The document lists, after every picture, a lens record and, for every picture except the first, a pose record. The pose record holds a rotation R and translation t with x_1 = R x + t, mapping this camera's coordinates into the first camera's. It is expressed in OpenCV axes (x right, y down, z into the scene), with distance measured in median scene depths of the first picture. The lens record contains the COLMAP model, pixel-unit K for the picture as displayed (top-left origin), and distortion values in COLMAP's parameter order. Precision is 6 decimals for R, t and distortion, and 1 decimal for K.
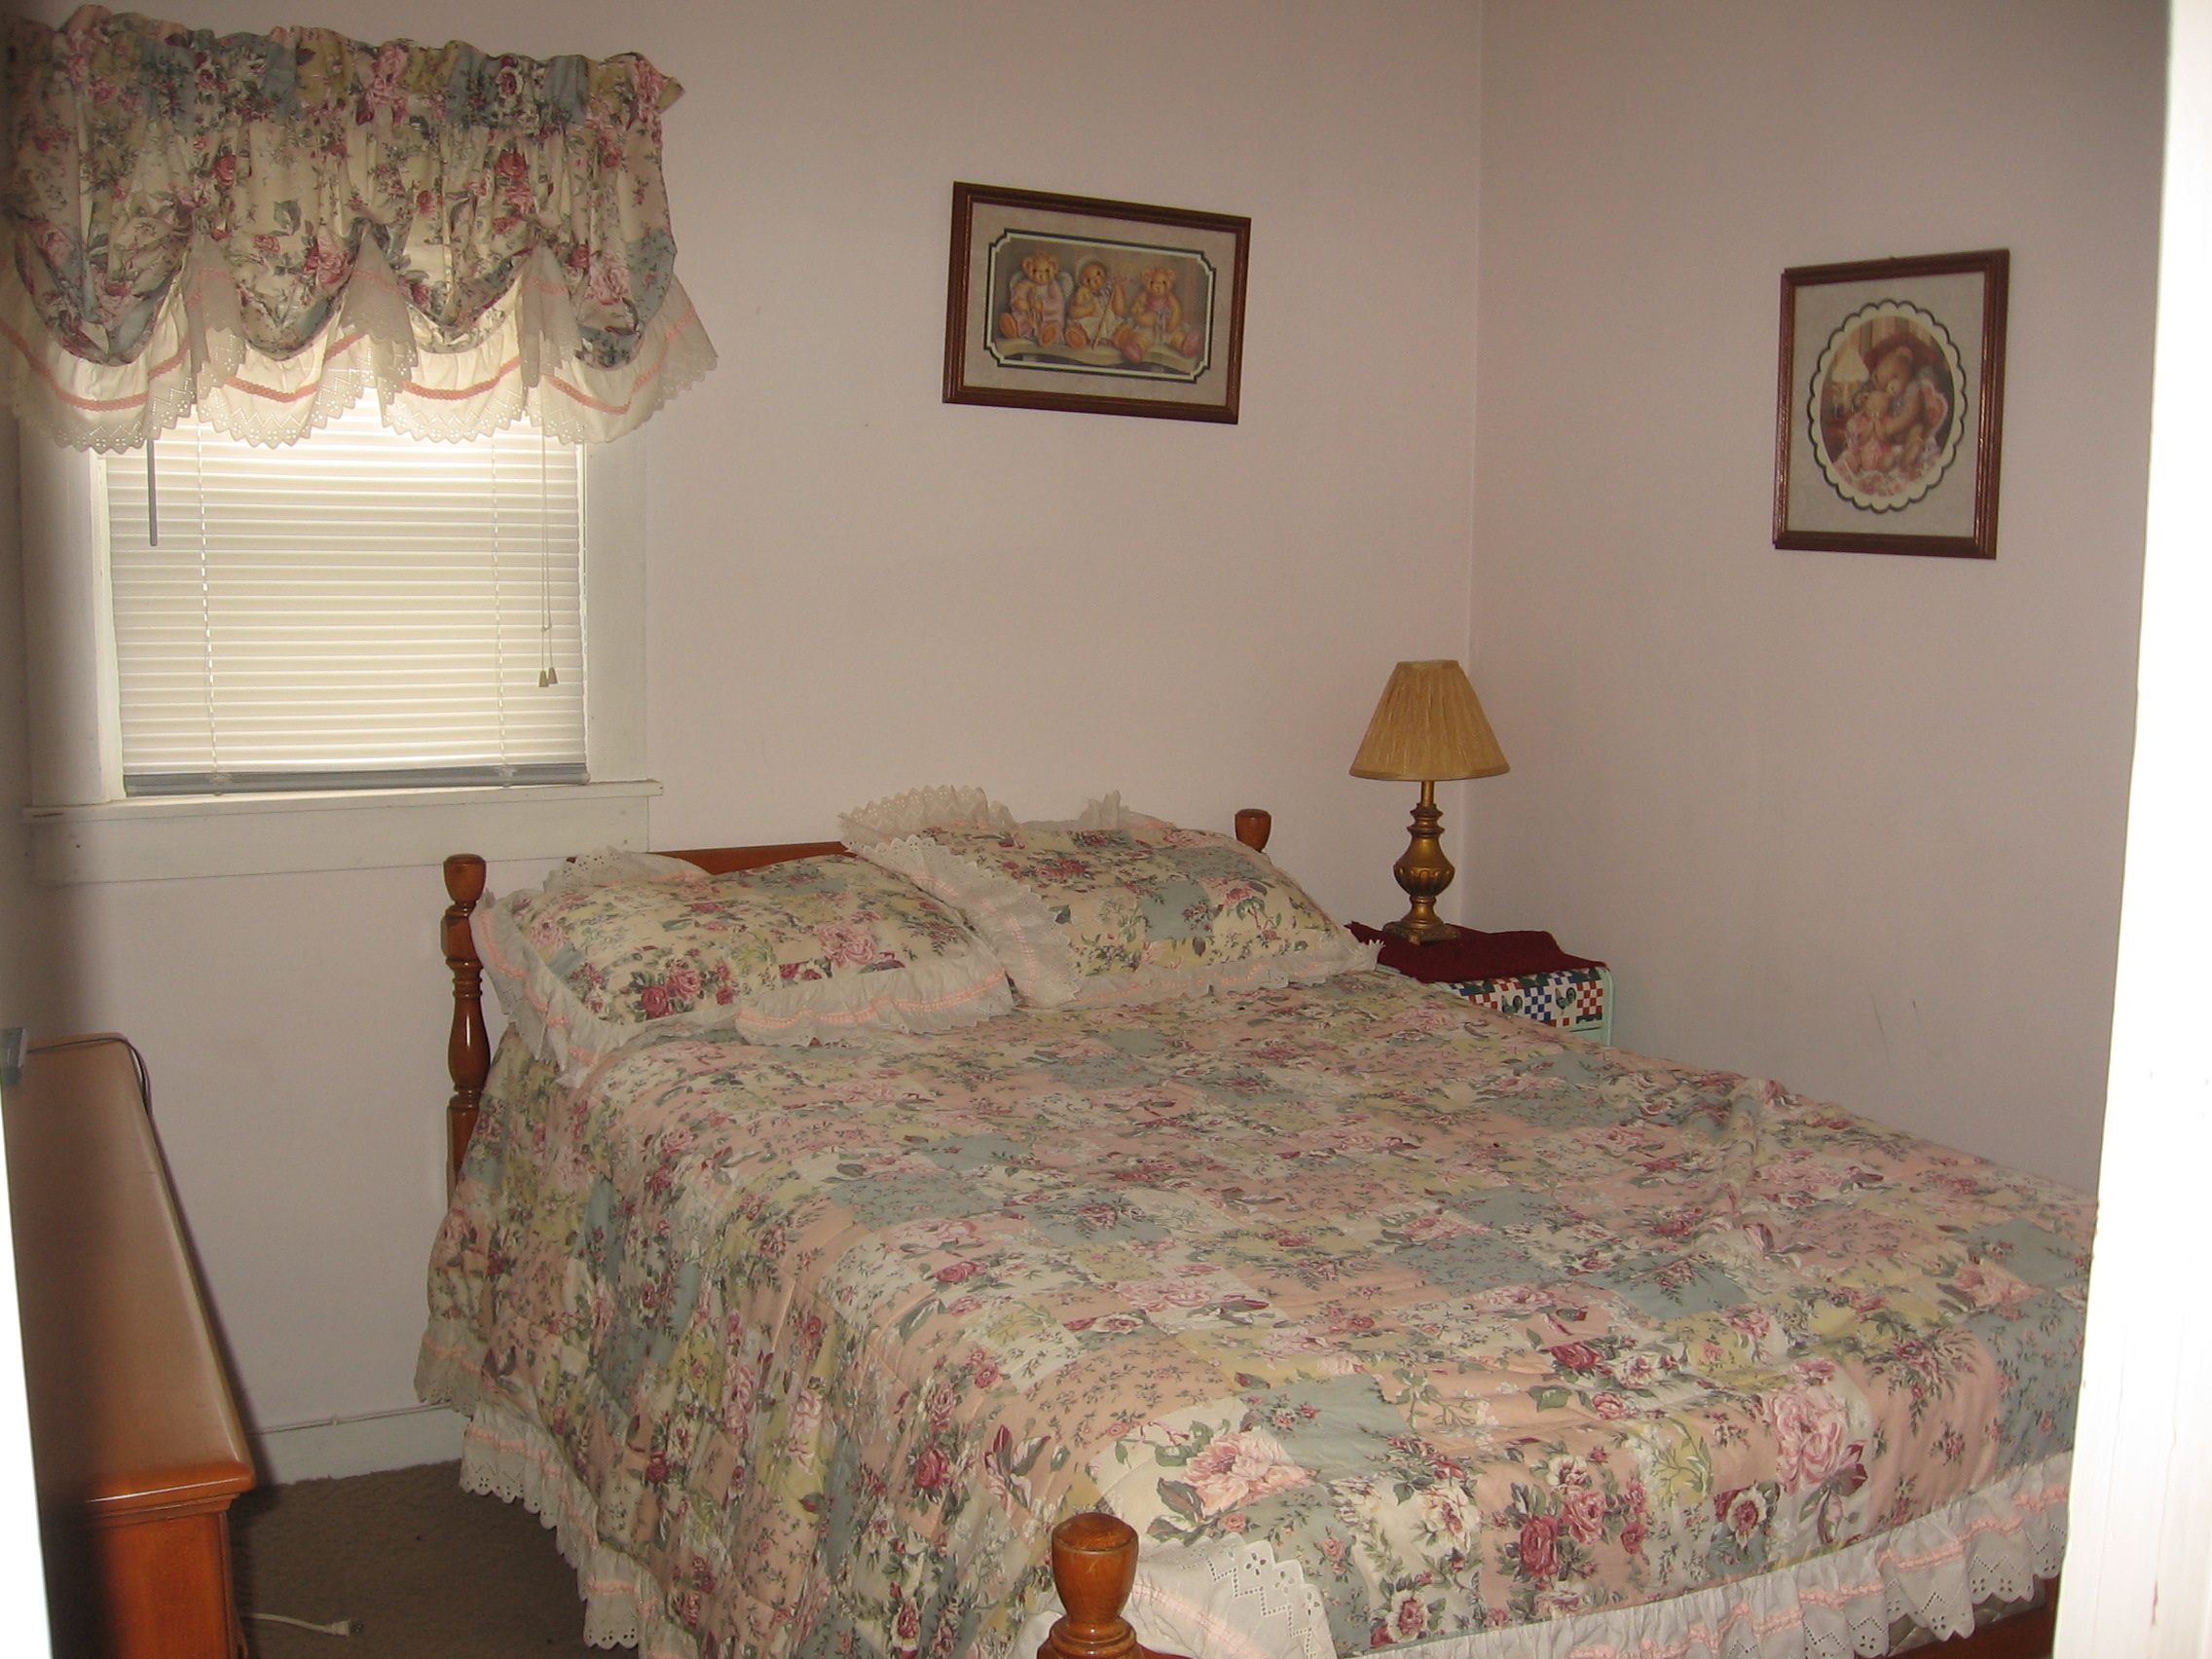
lens RADIAL K [[2352.2, 0, 1103.8], [0, 2352.2, 827.2], [0, 0, 1]] dist [-0.111393, 0.000000]
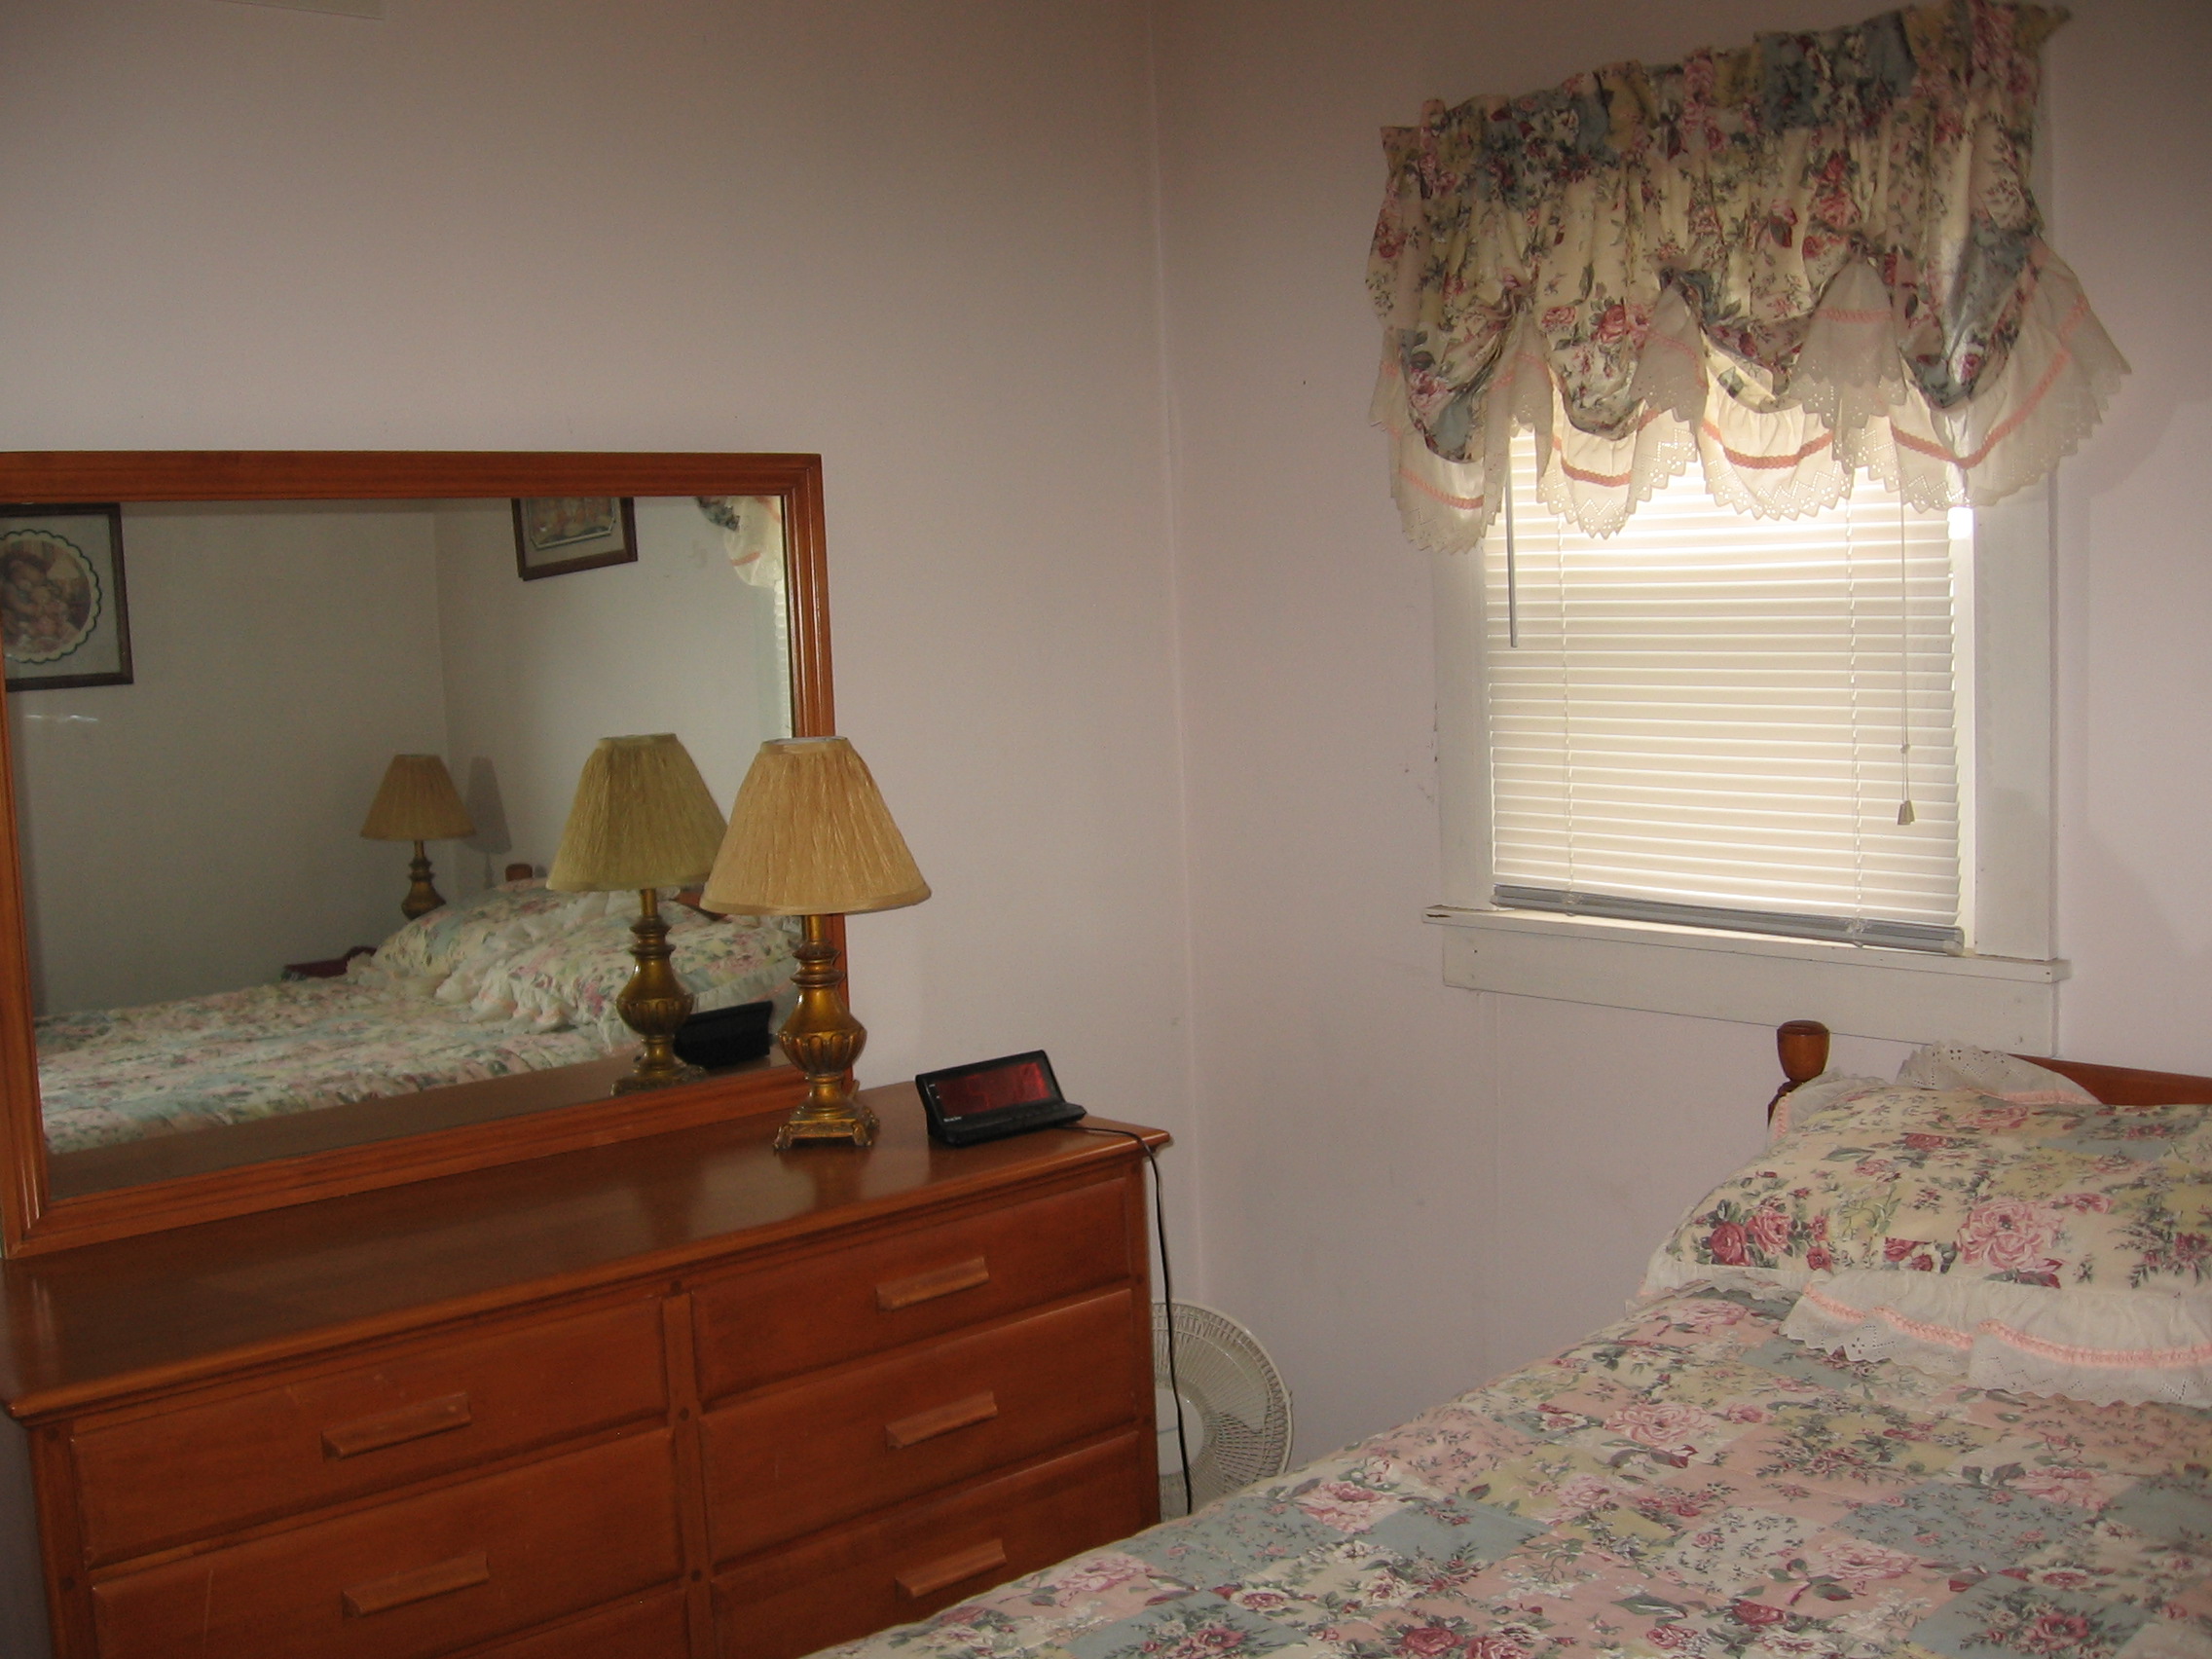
lens RADIAL K [[2352.2, 0, 1103.5], [0, 2352.2, 828.0], [0, 0, 1]] dist [-0.111393, 0.000000]
pose [[0.234646, 0.069800, -0.969572, 0.484298], [-0.086577, 0.994956, 0.050675, -0.080935], [0.968218, 0.072052, 0.239505, 0.600708]]
